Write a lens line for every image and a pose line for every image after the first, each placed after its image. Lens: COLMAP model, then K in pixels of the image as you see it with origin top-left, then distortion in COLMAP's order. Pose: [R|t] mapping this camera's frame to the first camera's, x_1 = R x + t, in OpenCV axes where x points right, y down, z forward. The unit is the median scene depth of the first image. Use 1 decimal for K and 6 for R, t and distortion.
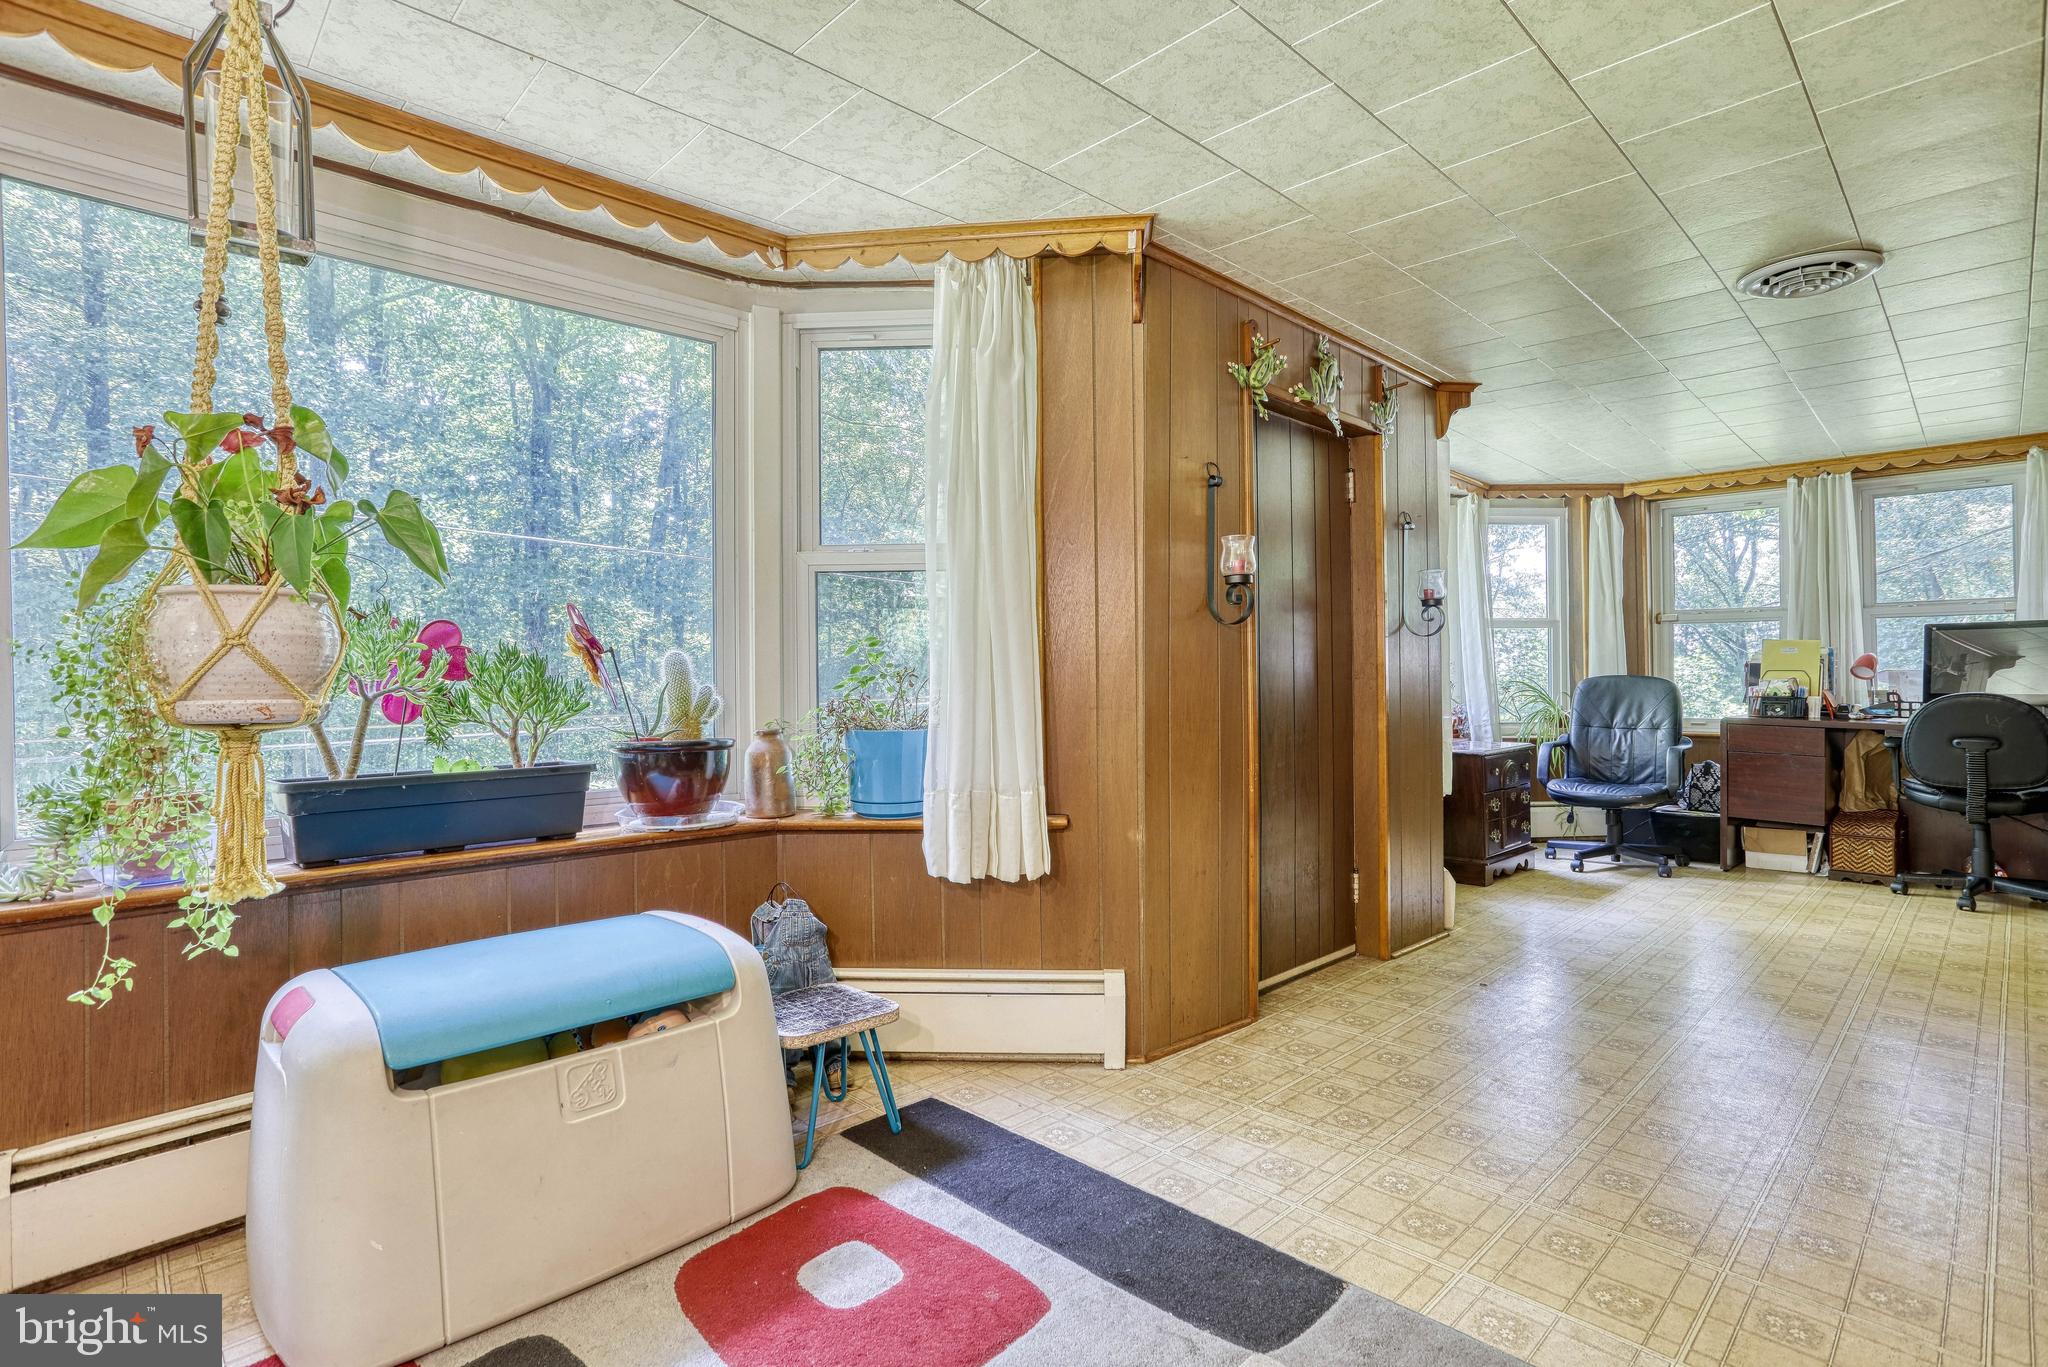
lens RADIAL K [[1020.3, 0, 1029.0], [0, 1020.3, 671.6], [0, 0, 1]] dist [-0.043062, 0.023440]
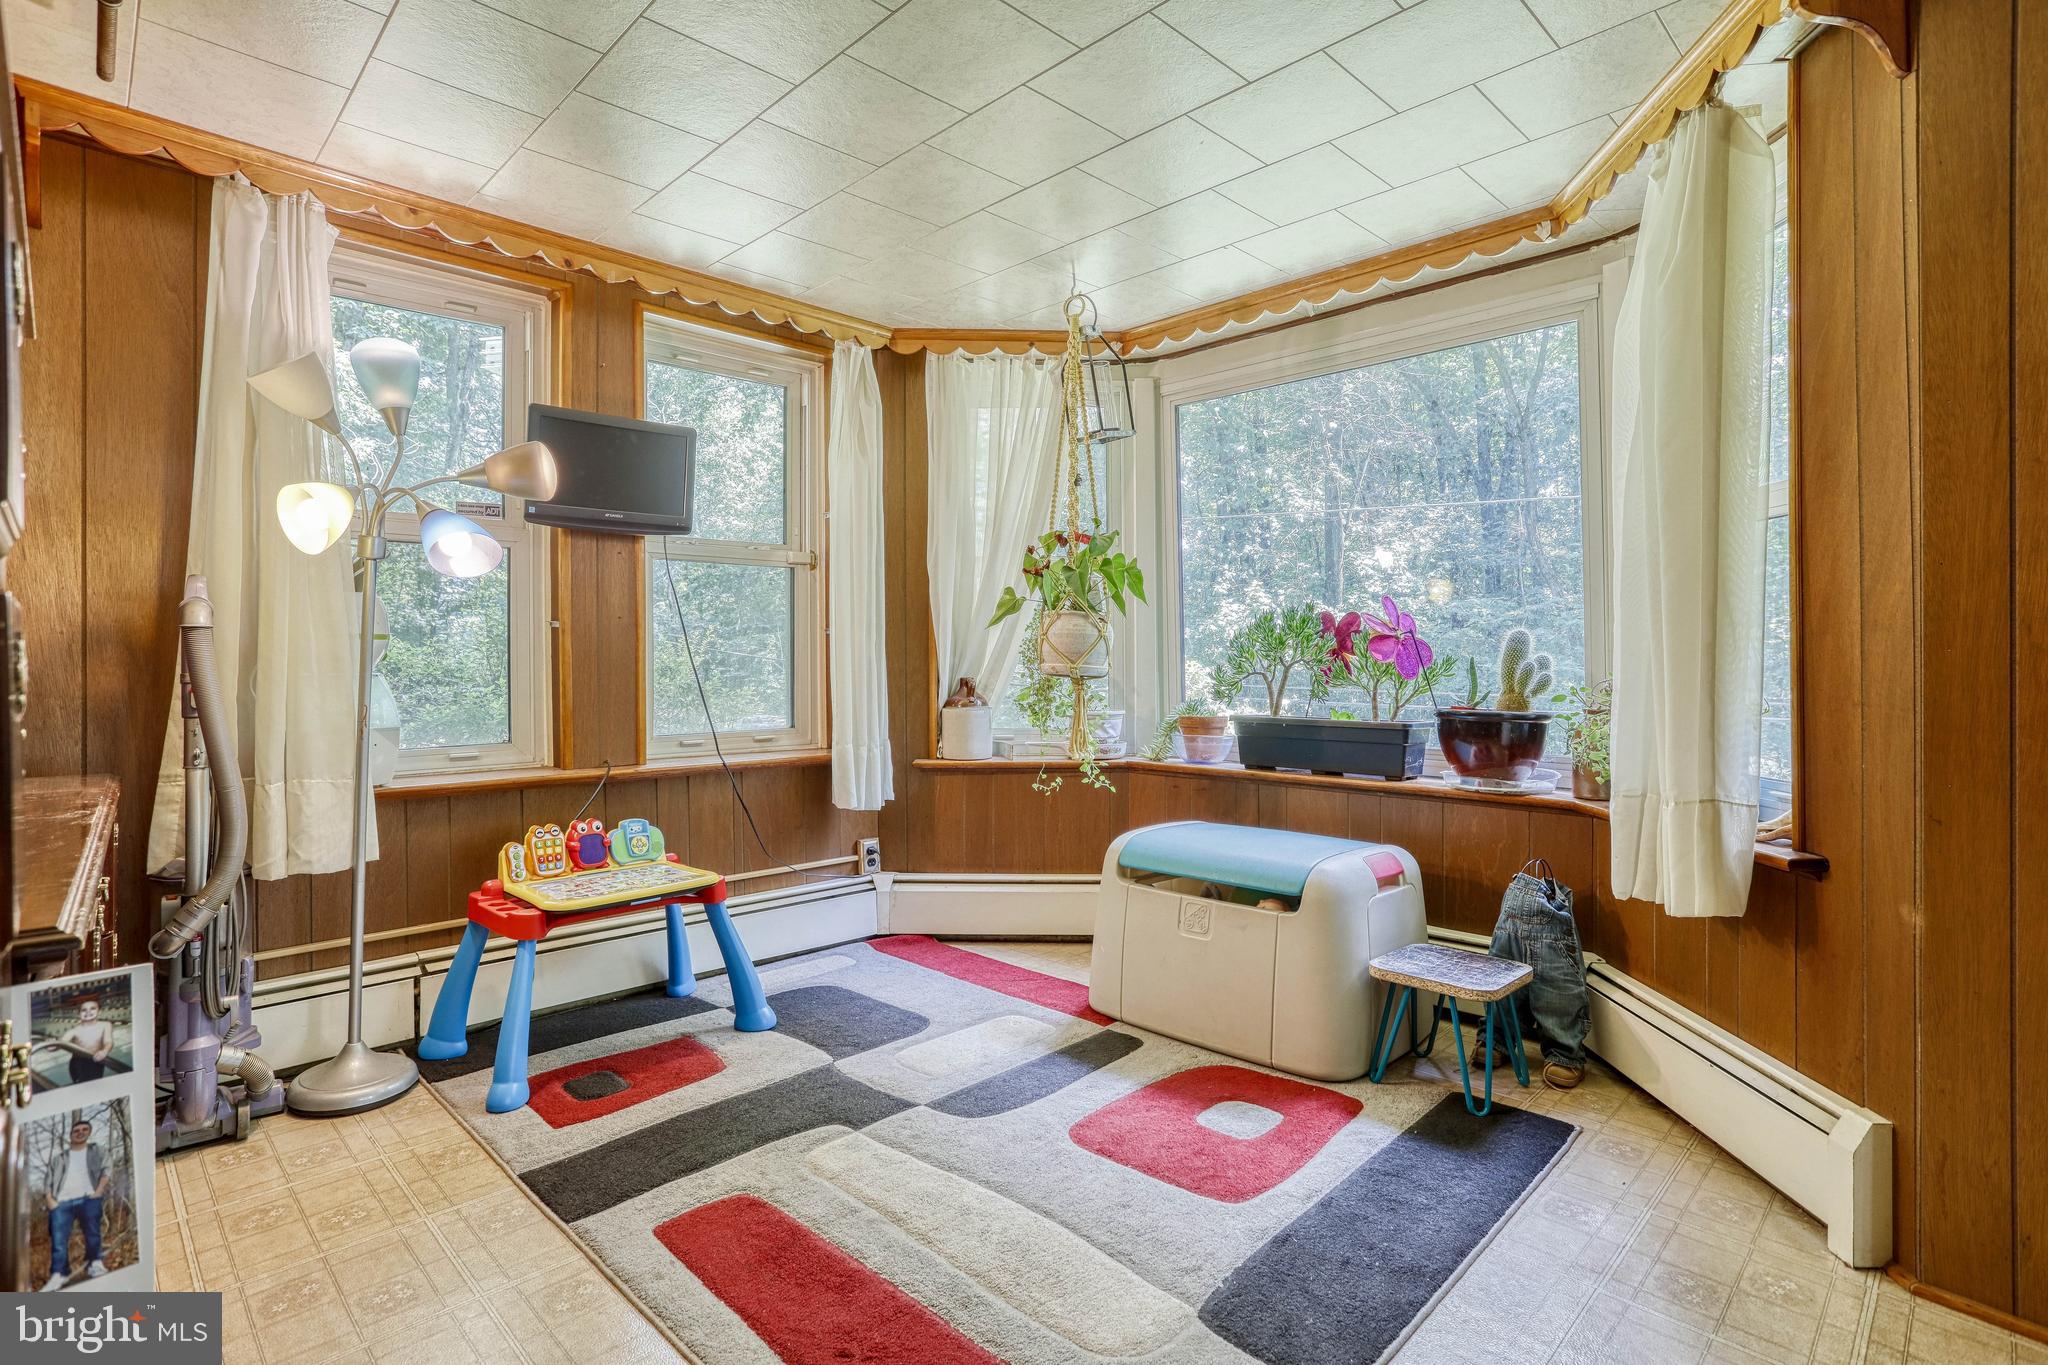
lens RADIAL K [[1020.3, 0, 1026.3], [0, 1020.3, 661.3], [0, 0, 1]] dist [-0.043062, 0.023440]
pose [[0.002842, 0.012657, -0.999916, 0.364584], [0.004948, 0.999907, 0.012671, -0.001311], [0.999984, -0.004984, 0.002779, 0.240069]]
